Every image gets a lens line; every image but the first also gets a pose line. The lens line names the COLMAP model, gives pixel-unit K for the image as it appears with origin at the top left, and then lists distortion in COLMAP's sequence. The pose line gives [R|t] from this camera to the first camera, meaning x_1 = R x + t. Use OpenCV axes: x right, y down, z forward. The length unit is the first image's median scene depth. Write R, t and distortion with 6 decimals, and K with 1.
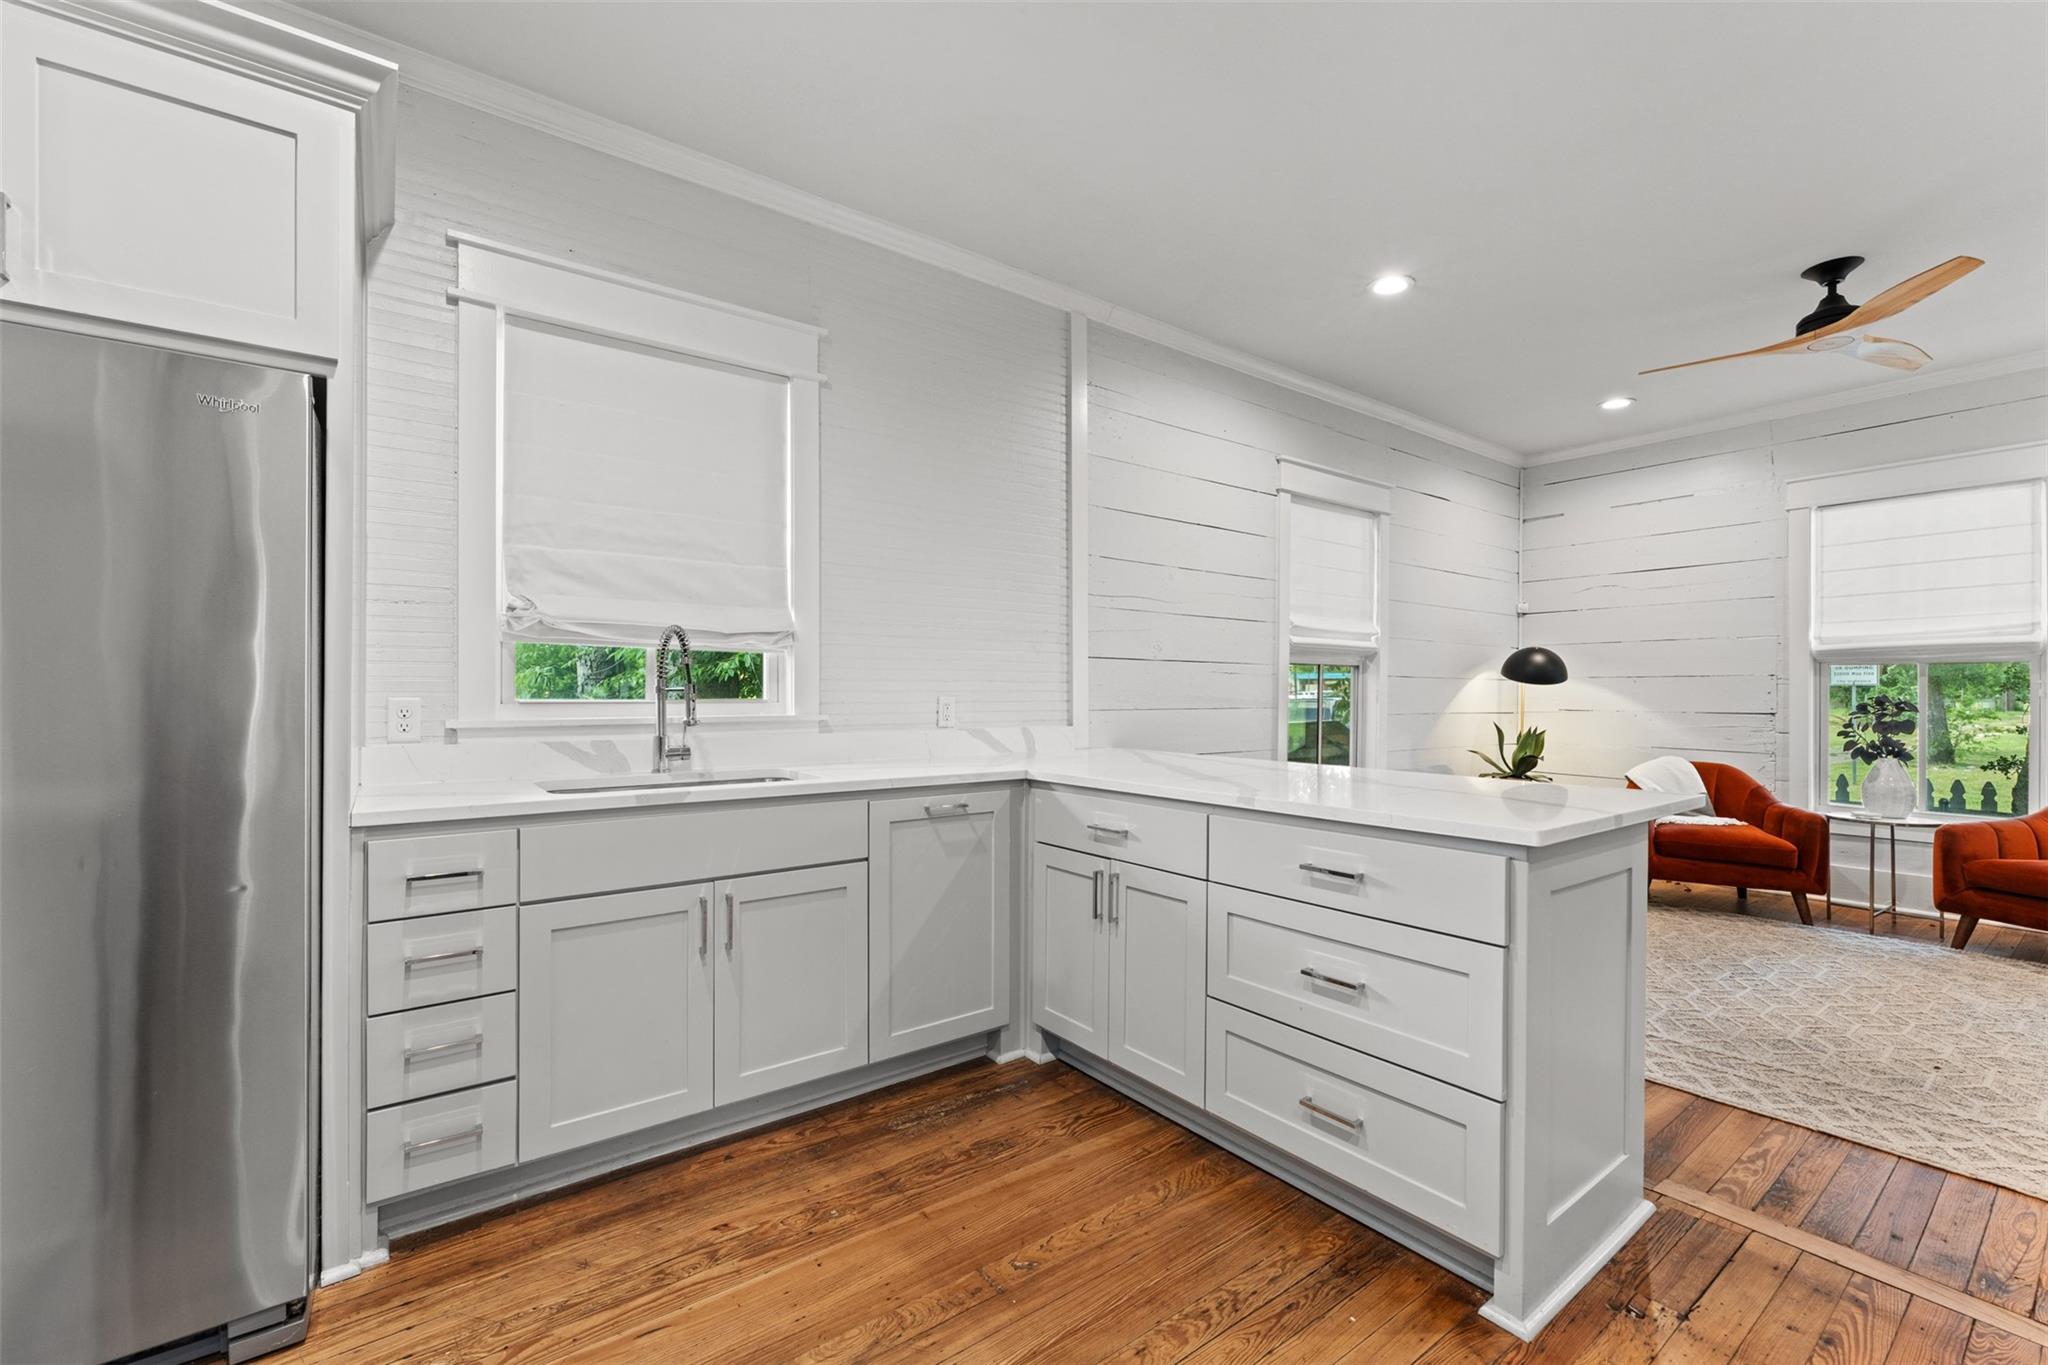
lens RADIAL K [[869.4, 0, 1024.0], [0, 869.4, 682.5], [0, 0, 1]] dist [0.000602, 0.000050]
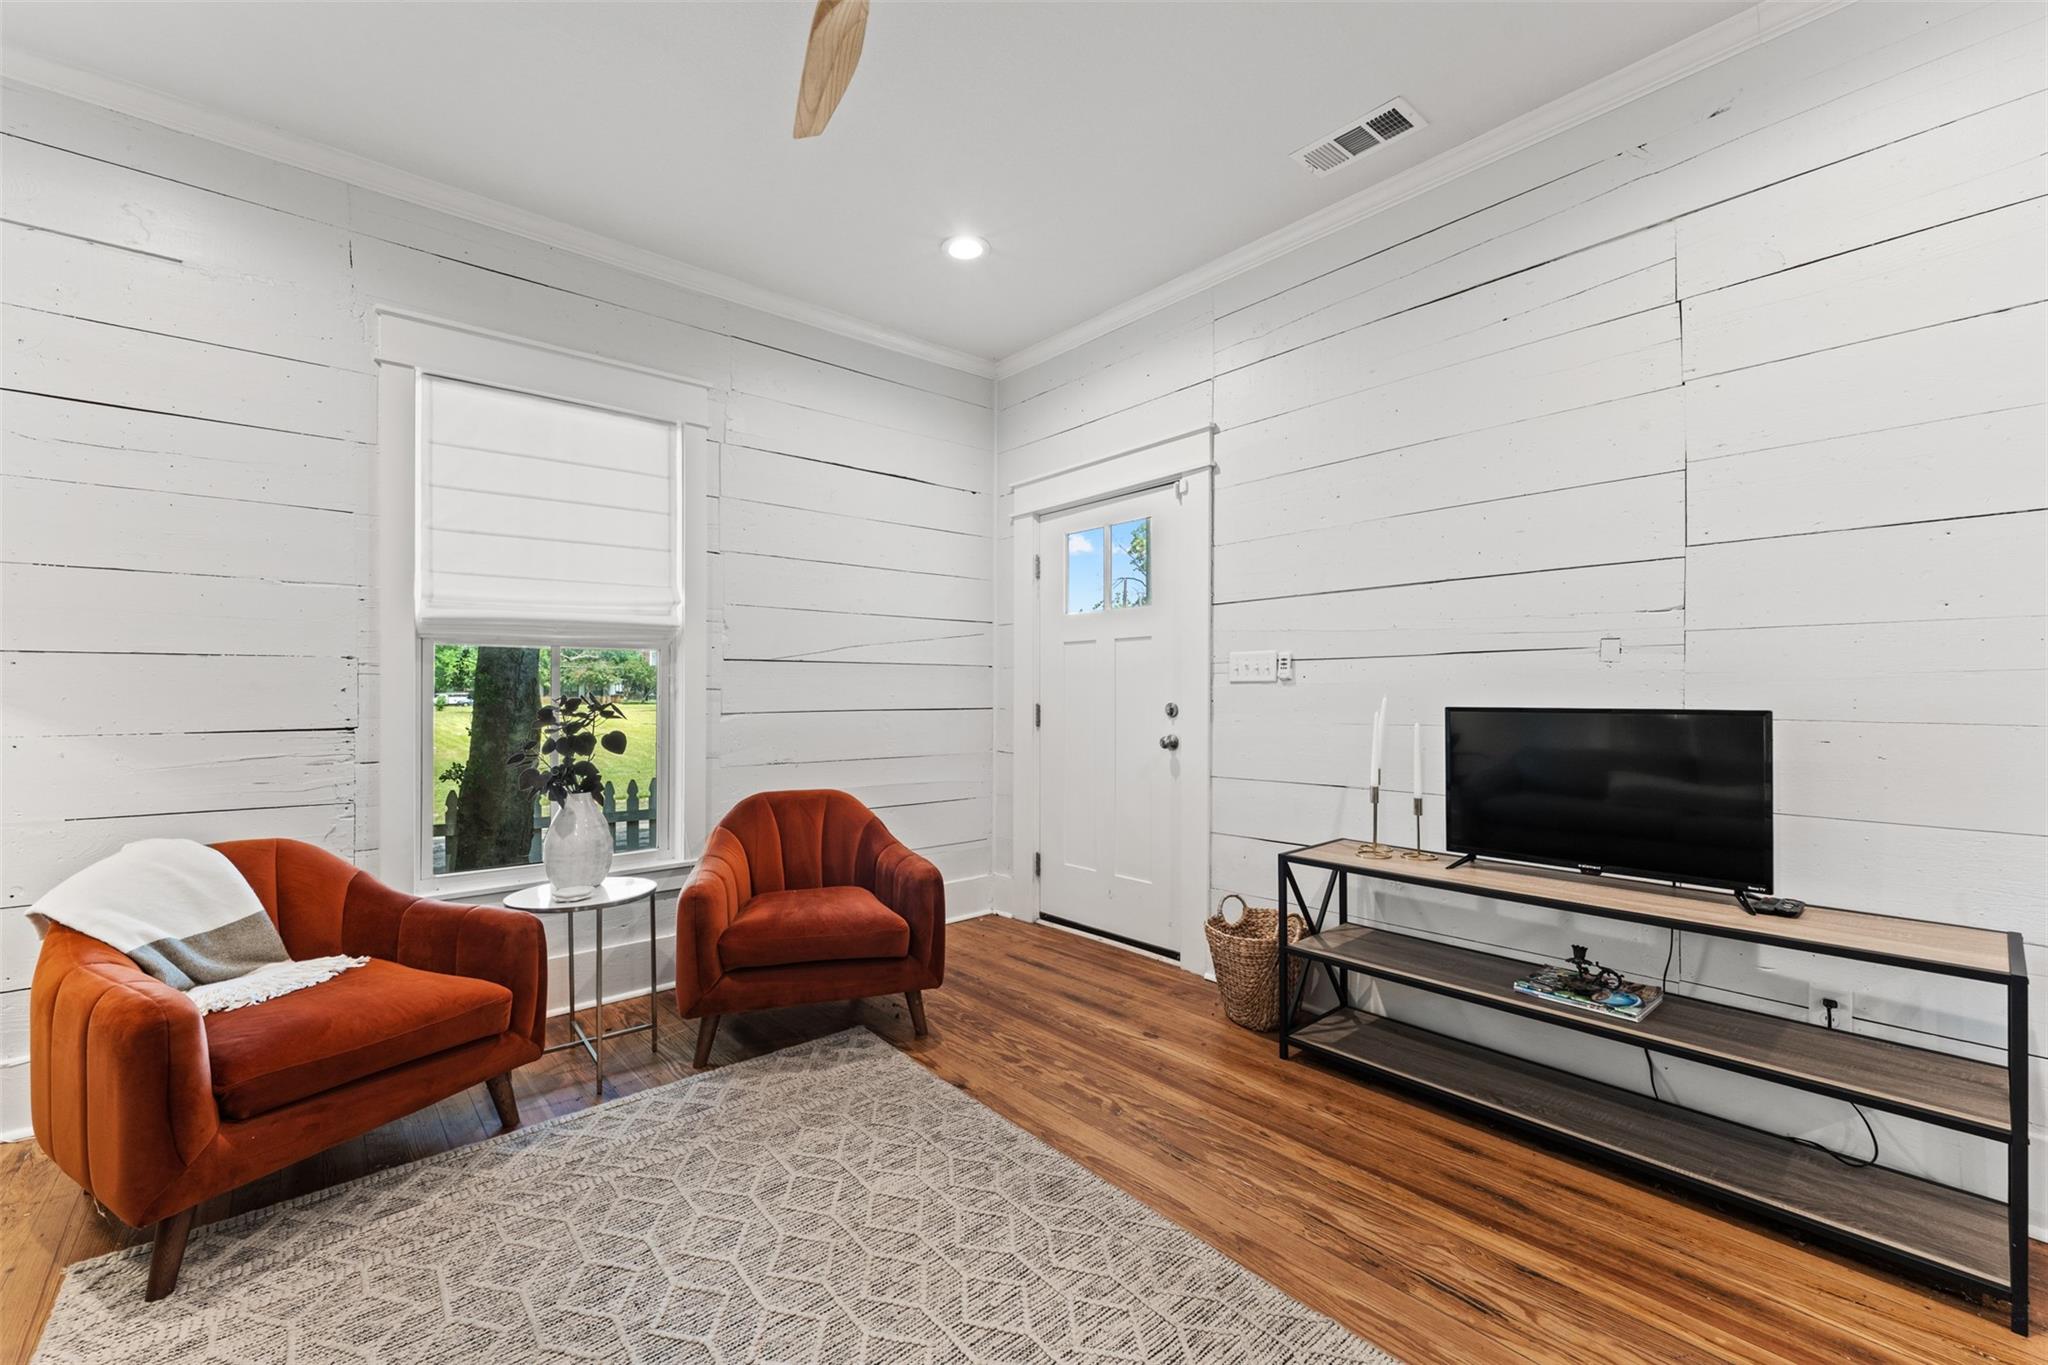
lens RADIAL K [[835.9, 0, 1021.3], [0, 835.9, 695.4], [0, 0, 1]] dist [-0.000822, -0.000094]
pose [[-0.055045, 0.000019, 0.998484, 0.328800], [-0.005263, 0.999986, -0.000309, 0.013671], [-0.998470, -0.005272, -0.055044, 0.627197]]
